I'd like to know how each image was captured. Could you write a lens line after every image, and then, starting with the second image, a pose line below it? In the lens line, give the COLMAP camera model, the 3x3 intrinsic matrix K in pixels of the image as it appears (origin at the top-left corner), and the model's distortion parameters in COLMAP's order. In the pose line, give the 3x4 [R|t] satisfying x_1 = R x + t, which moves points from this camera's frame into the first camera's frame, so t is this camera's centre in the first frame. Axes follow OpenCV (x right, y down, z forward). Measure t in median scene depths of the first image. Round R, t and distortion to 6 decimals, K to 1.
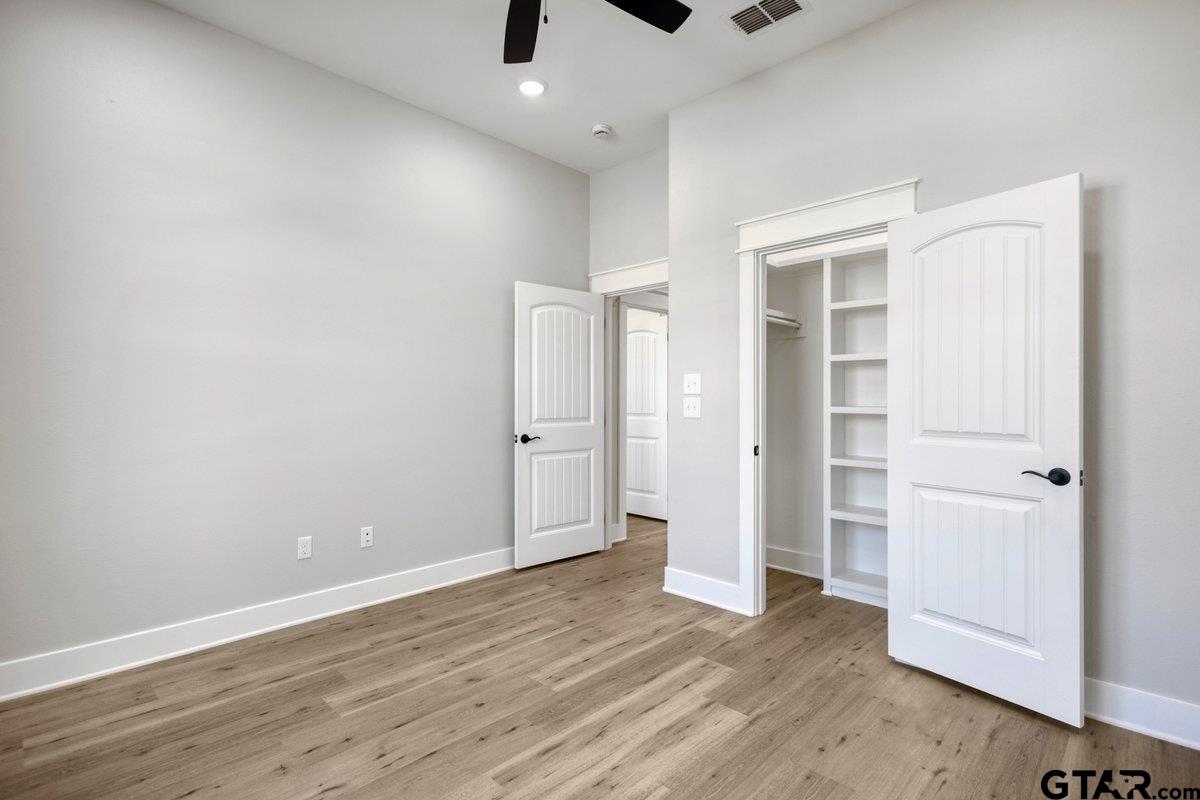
lens RADIAL K [[571.8, 0, 603.5], [0, 571.8, 398.3], [0, 0, 1]] dist [0.015732, -0.000099]
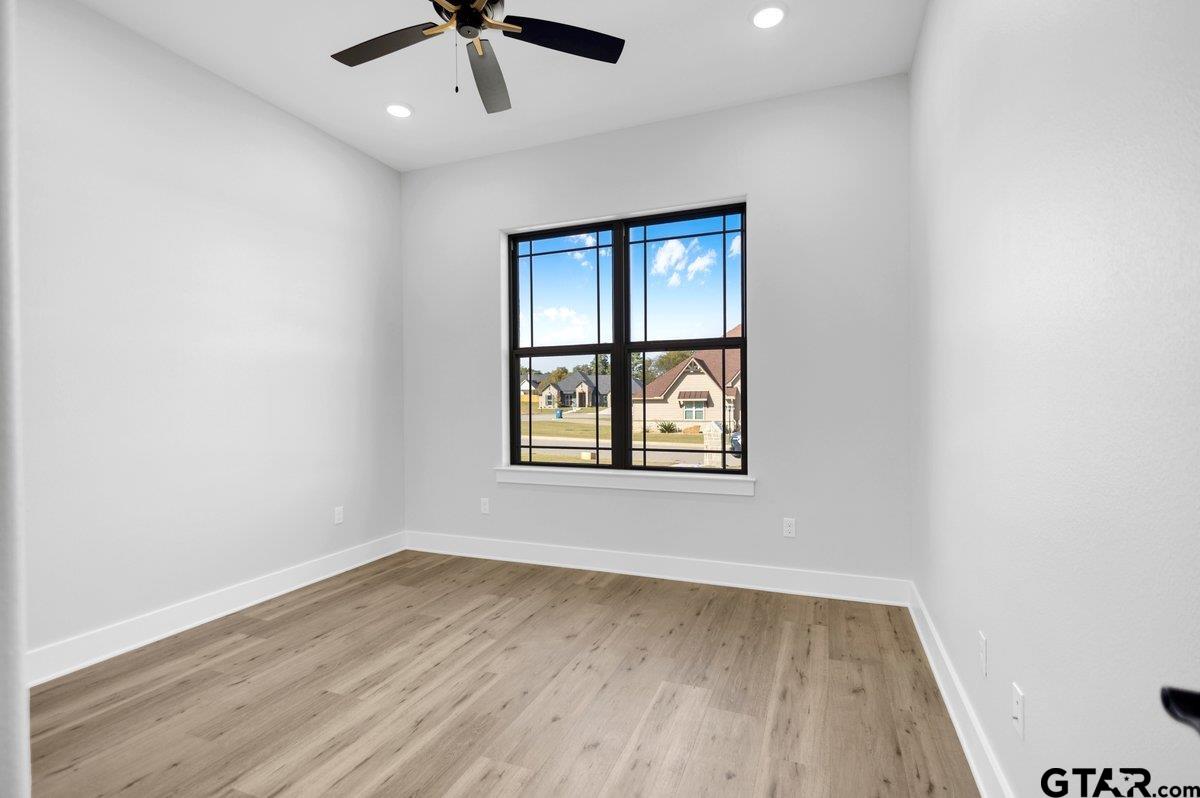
lens RADIAL K [[571.8, 0, 599.5], [0, 571.8, 397.8], [0, 0, 1]] dist [0.015732, -0.000099]
pose [[-0.930514, 0.008271, -0.366163, 0.063641], [0.010068, 0.999945, -0.002999, 0.005571], [0.366118, -0.006477, -0.930546, 2.003876]]
